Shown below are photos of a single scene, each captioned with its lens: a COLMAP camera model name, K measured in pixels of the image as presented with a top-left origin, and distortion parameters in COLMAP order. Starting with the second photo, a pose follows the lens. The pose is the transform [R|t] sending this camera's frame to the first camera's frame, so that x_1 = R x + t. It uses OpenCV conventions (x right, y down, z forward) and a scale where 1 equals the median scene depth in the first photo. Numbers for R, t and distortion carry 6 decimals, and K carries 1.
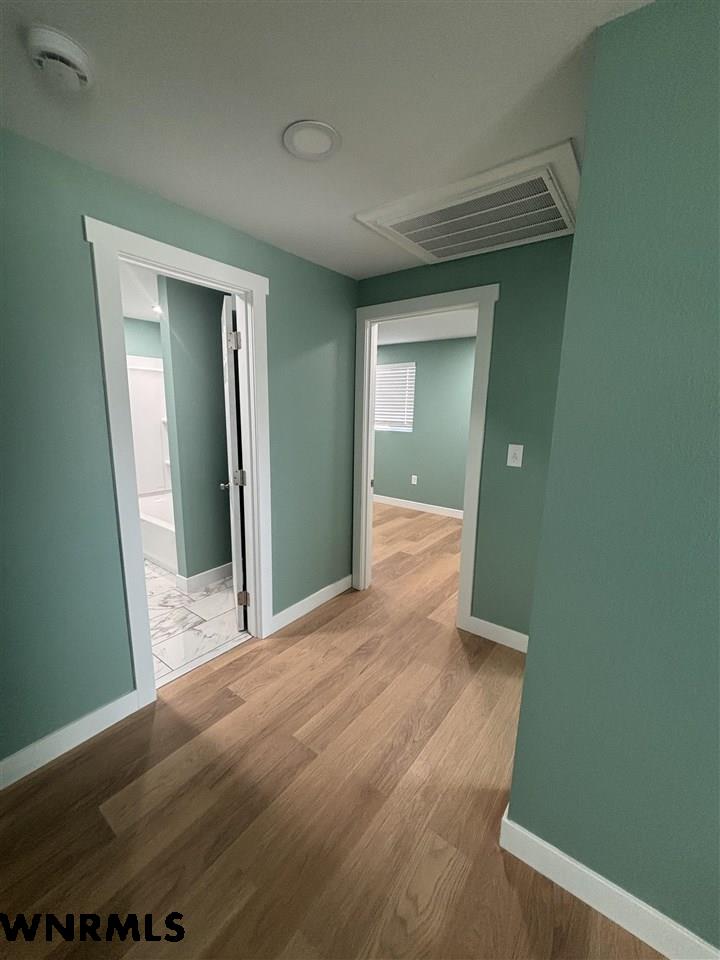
lens RADIAL K [[384.6, 0, 354.5], [0, 384.6, 478.3], [0, 0, 1]] dist [0.002406, -0.000045]
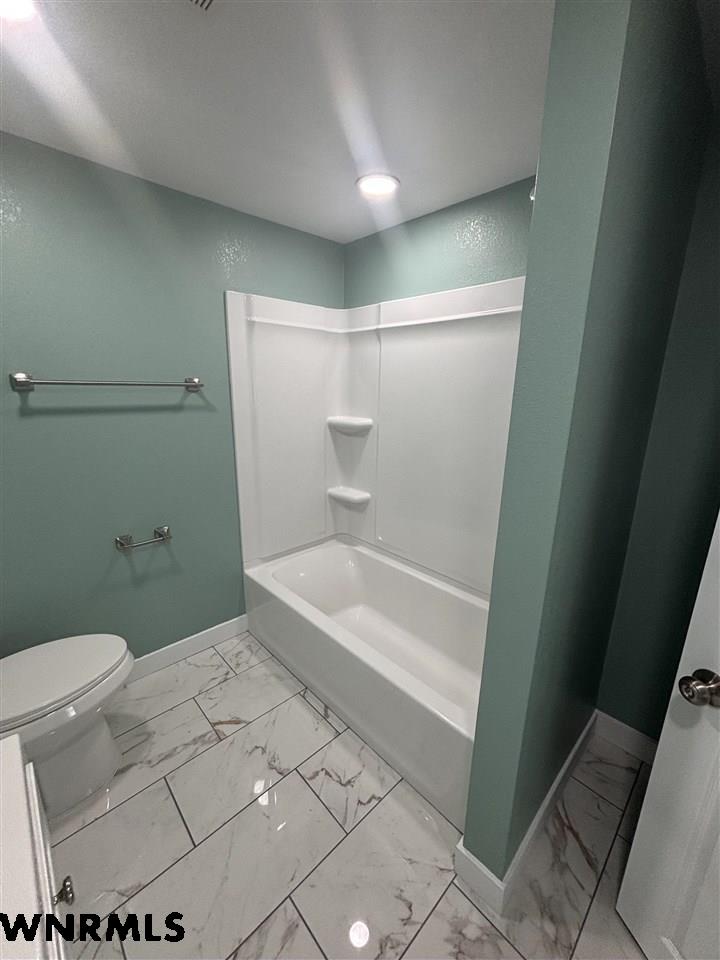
lens RADIAL K [[384.6, 0, 361.1], [0, 384.6, 484.1], [0, 0, 1]] dist [0.002406, -0.000045]
pose [[0.986287, 0.038473, -0.160490, -0.524634], [-0.028097, 0.997396, 0.066428, -0.142688], [0.162628, -0.061007, 0.984800, 0.641049]]
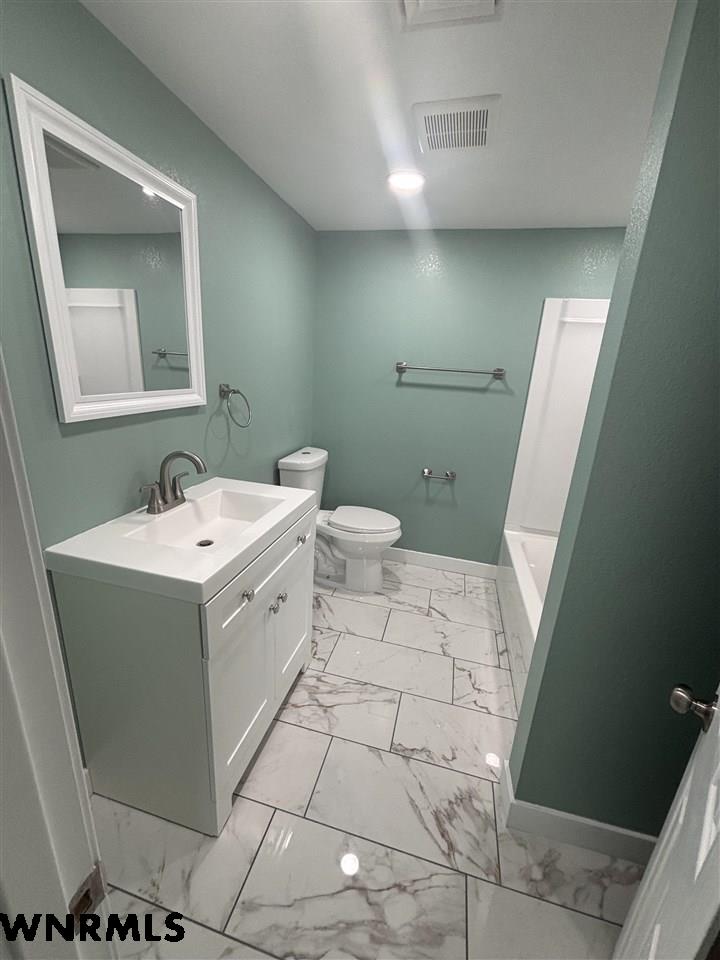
lens RADIAL K [[384.6, 0, 357.6], [0, 384.6, 477.5], [0, 0, 1]] dist [0.002406, -0.000045]
pose [[0.392151, 0.264544, -0.881041, -0.220562], [-0.220649, 0.956848, 0.189095, -0.129315], [0.893046, 0.120247, 0.433600, 0.616563]]
